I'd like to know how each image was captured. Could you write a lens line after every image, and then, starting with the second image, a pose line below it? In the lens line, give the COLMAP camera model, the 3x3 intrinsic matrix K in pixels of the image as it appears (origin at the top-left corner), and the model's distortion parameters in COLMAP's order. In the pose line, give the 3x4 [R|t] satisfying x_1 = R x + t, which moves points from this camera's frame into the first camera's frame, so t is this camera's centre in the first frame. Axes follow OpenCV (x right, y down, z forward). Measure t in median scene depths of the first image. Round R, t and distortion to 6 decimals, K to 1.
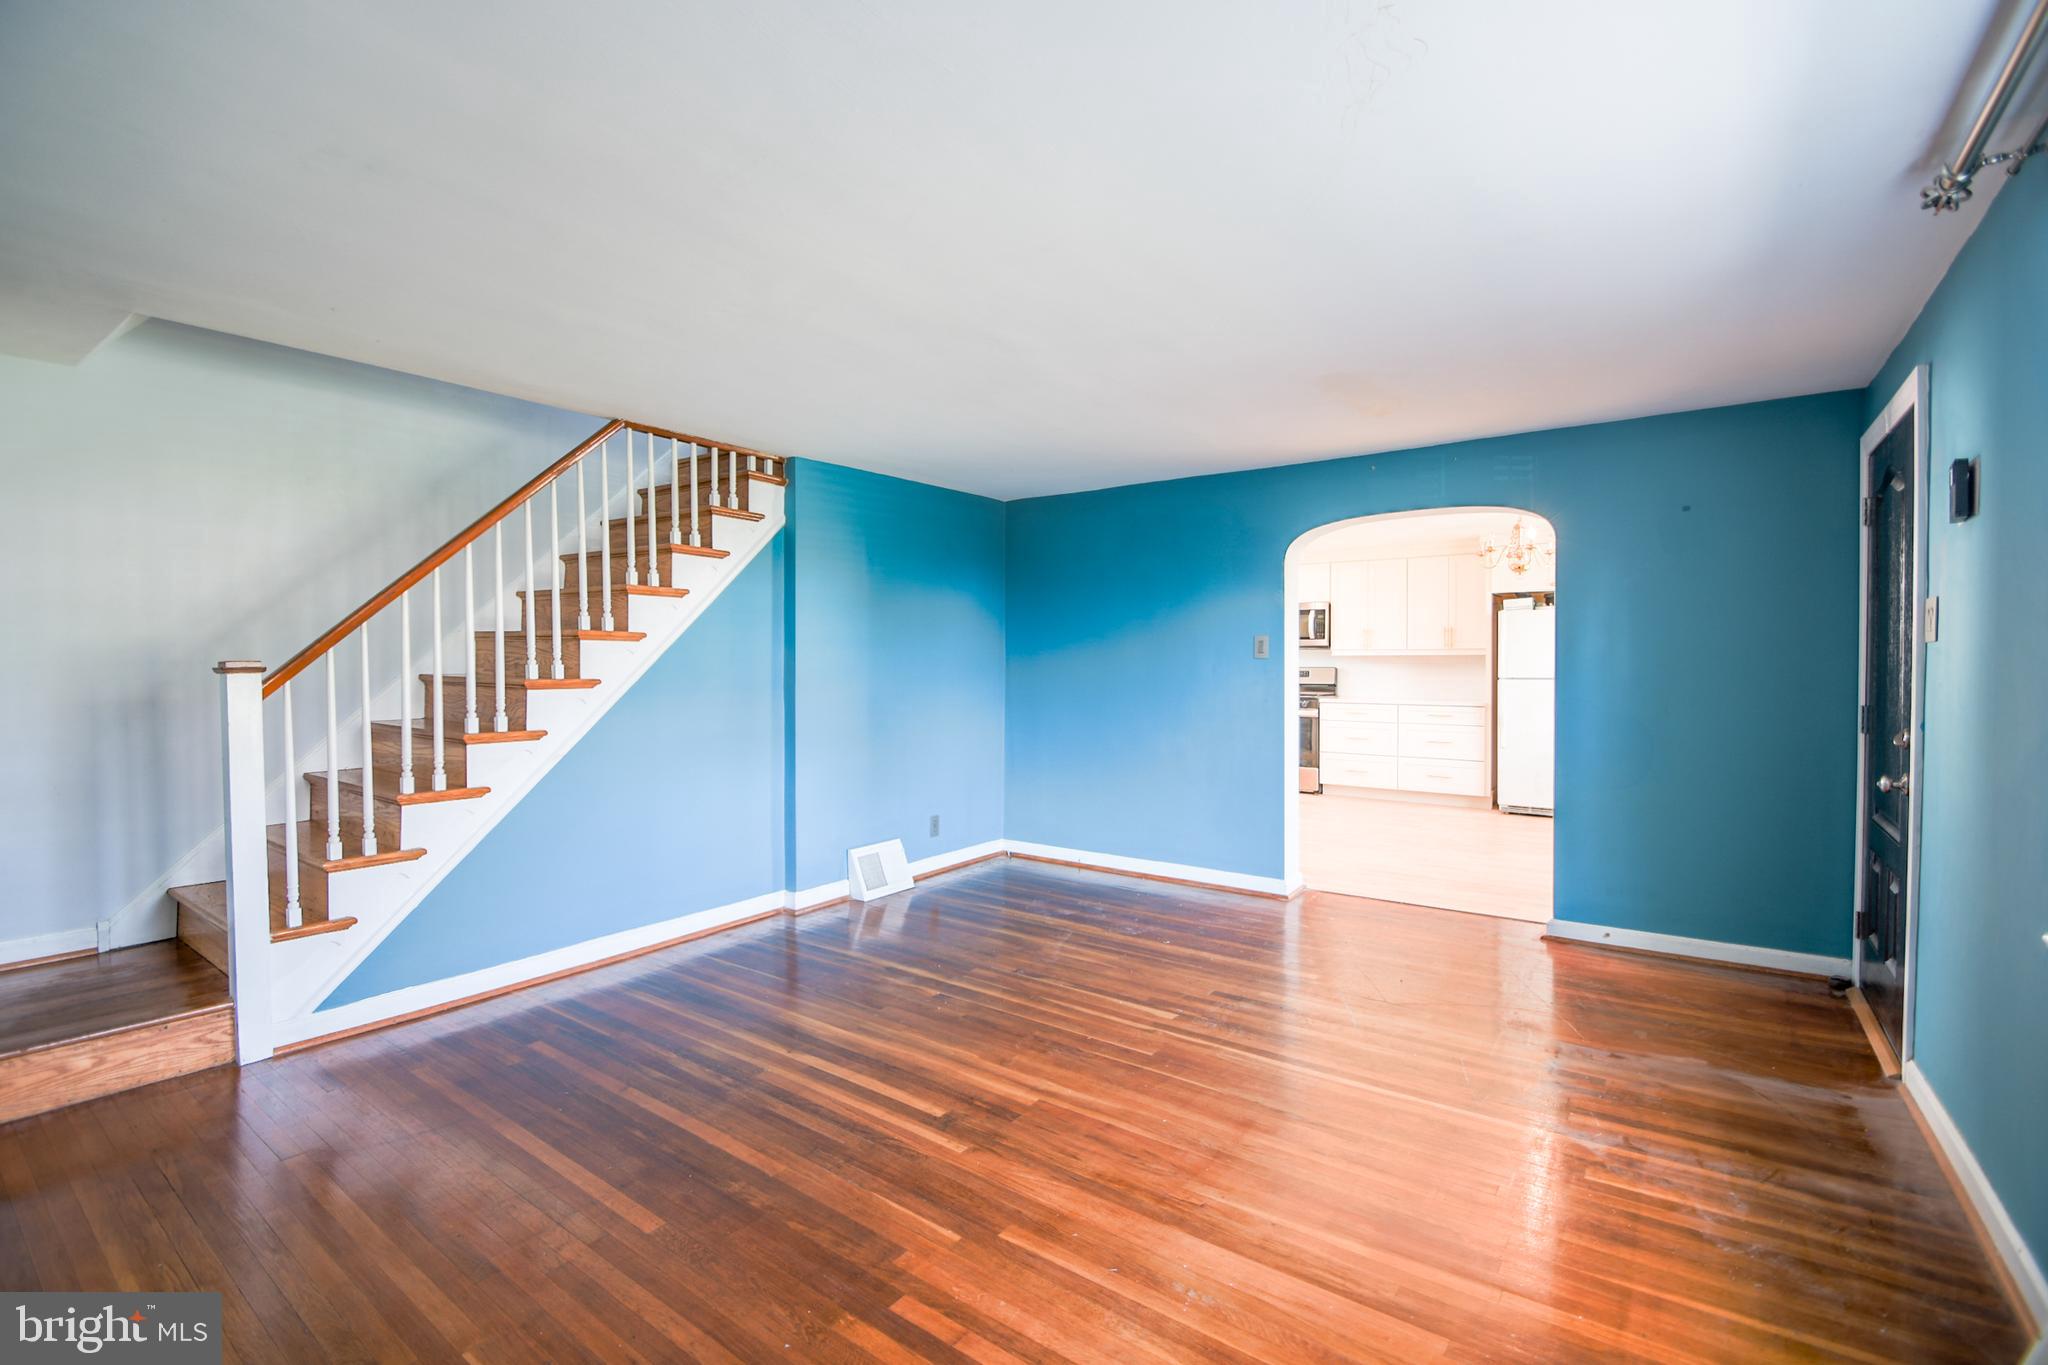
lens RADIAL K [[907.0, 0, 999.1], [0, 907.0, 679.0], [0, 0, 1]] dist [0.000475, -0.000289]
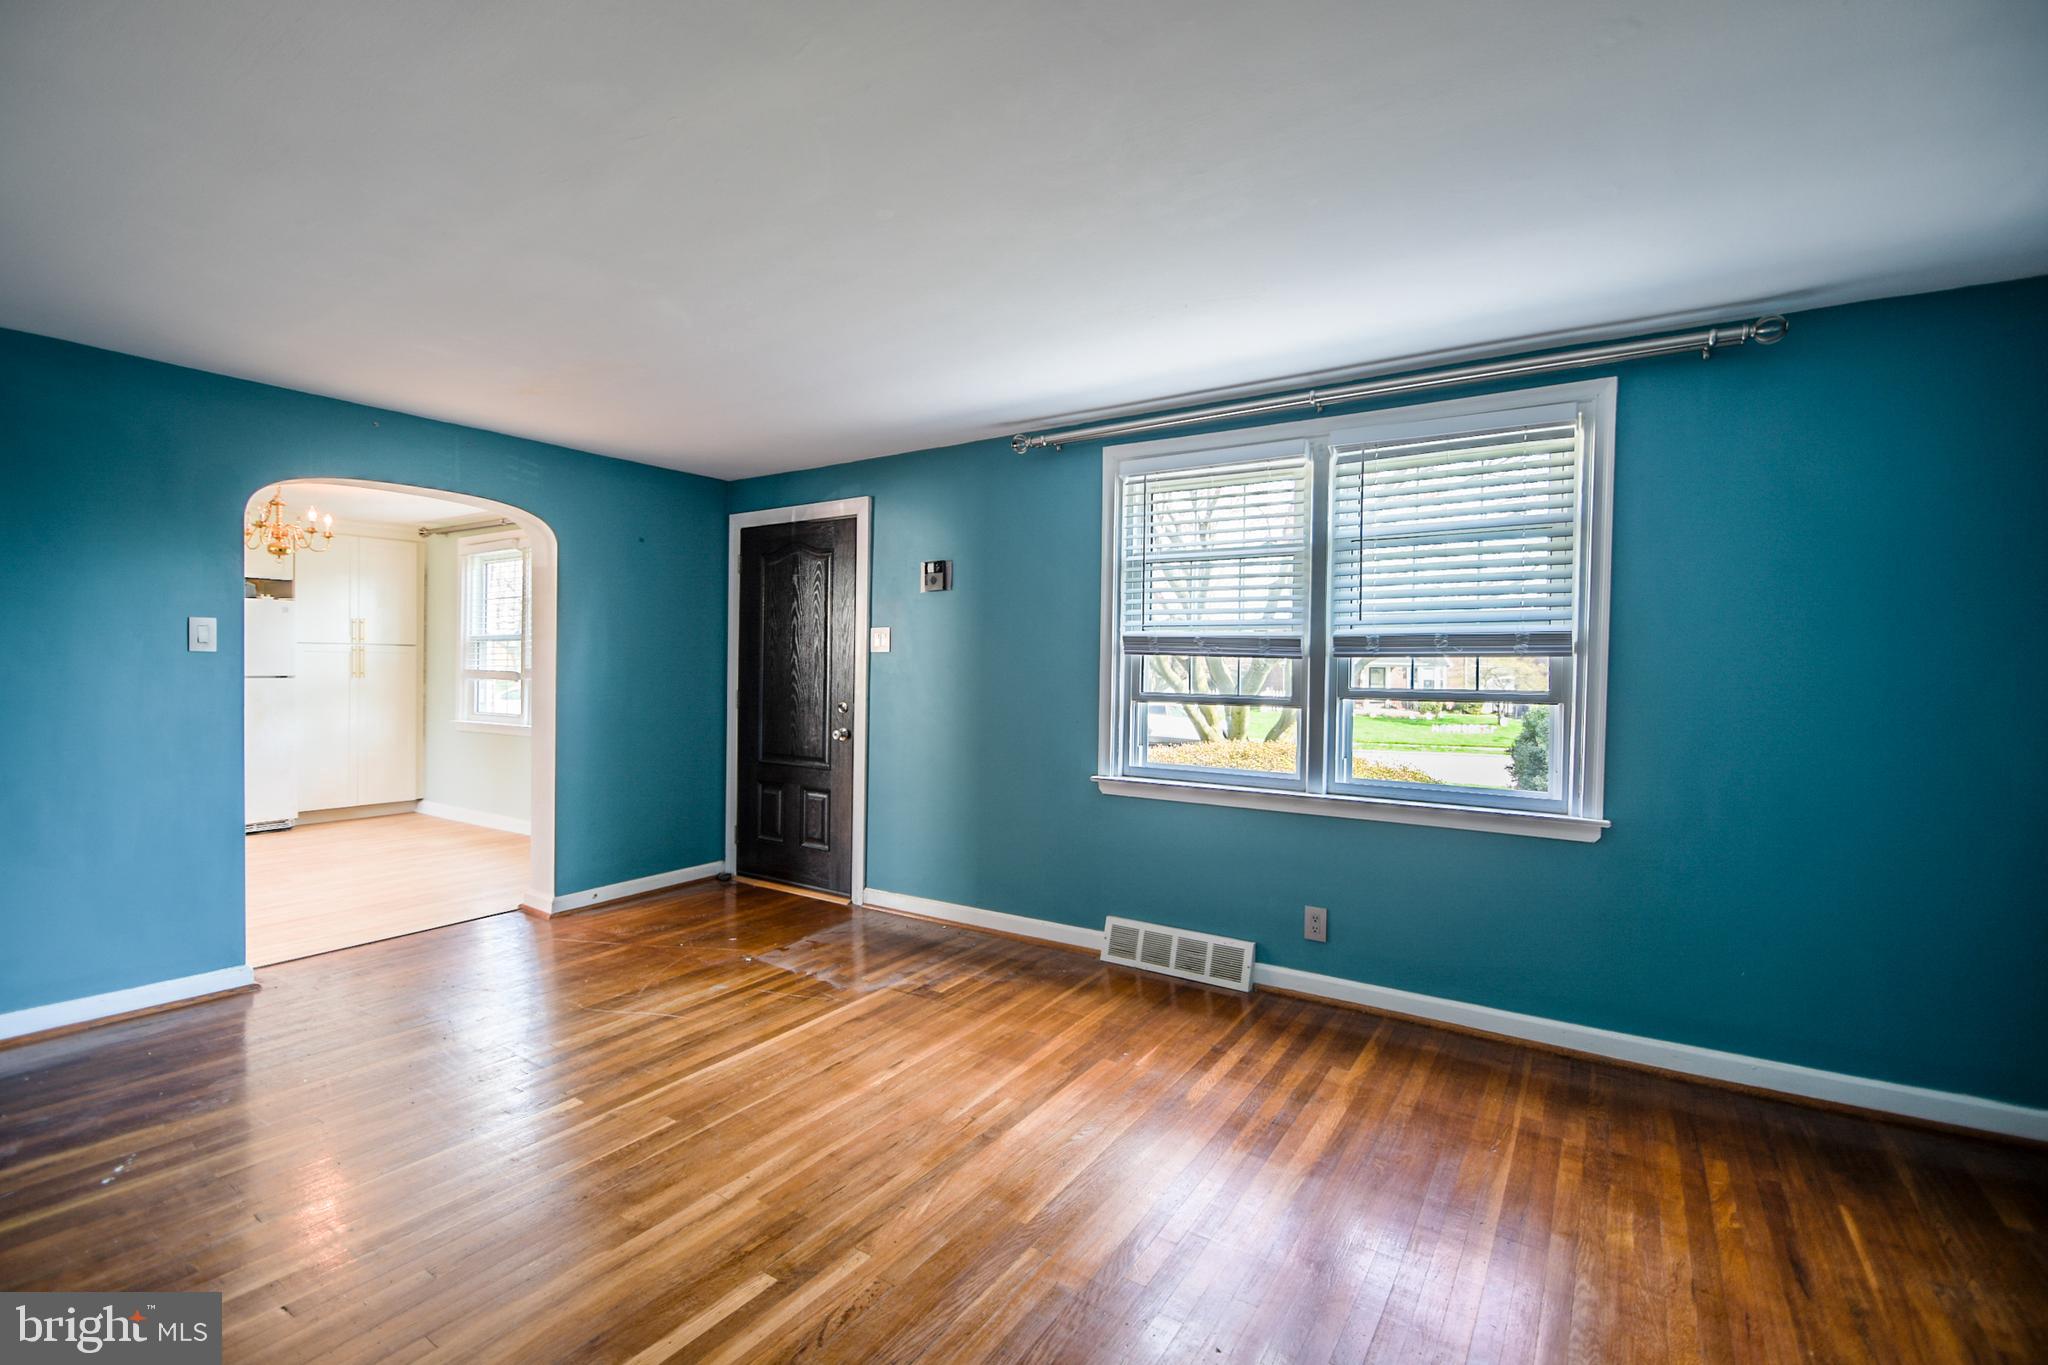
lens RADIAL K [[907.0, 0, 999.1], [0, 907.0, 679.0], [0, 0, 1]] dist [0.000475, -0.000289]
pose [[-0.046803, -0.014789, 0.998795, -0.670916], [0.011067, 0.999821, 0.015323, -0.008368], [-0.998843, 0.011771, -0.046631, 0.715516]]
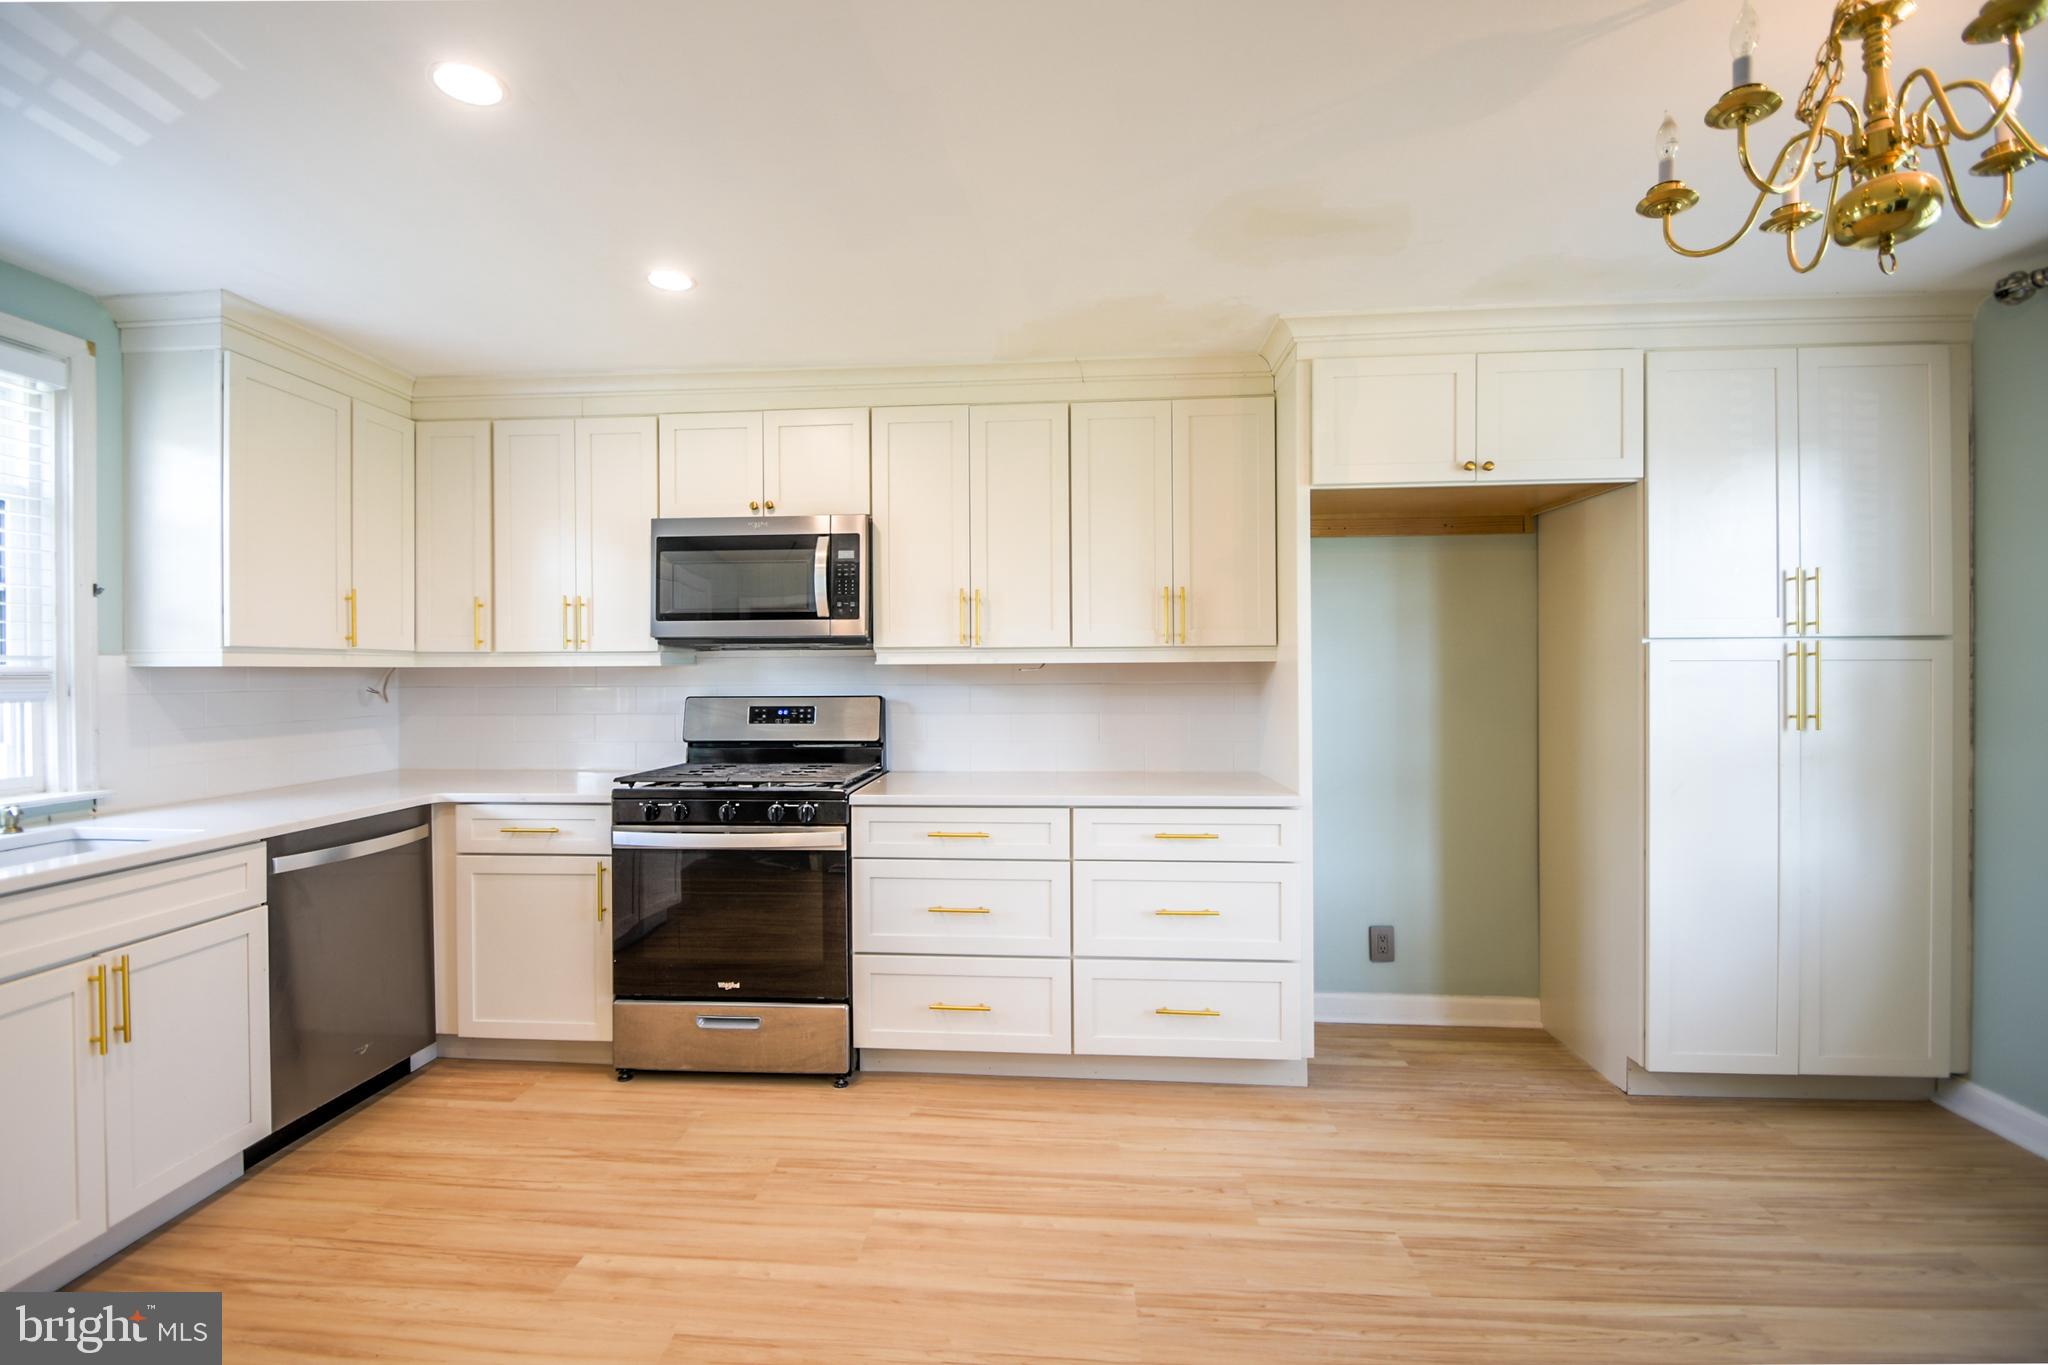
lens RADIAL K [[907.0, 0, 999.1], [0, 907.0, 679.0], [0, 0, 1]] dist [0.000475, -0.000289]
pose [[0.845101, -0.002783, 0.534600, 0.621506], [0.013992, 0.999759, -0.016915, -0.038496], [-0.534424, 0.021775, 0.844936, 1.928967]]
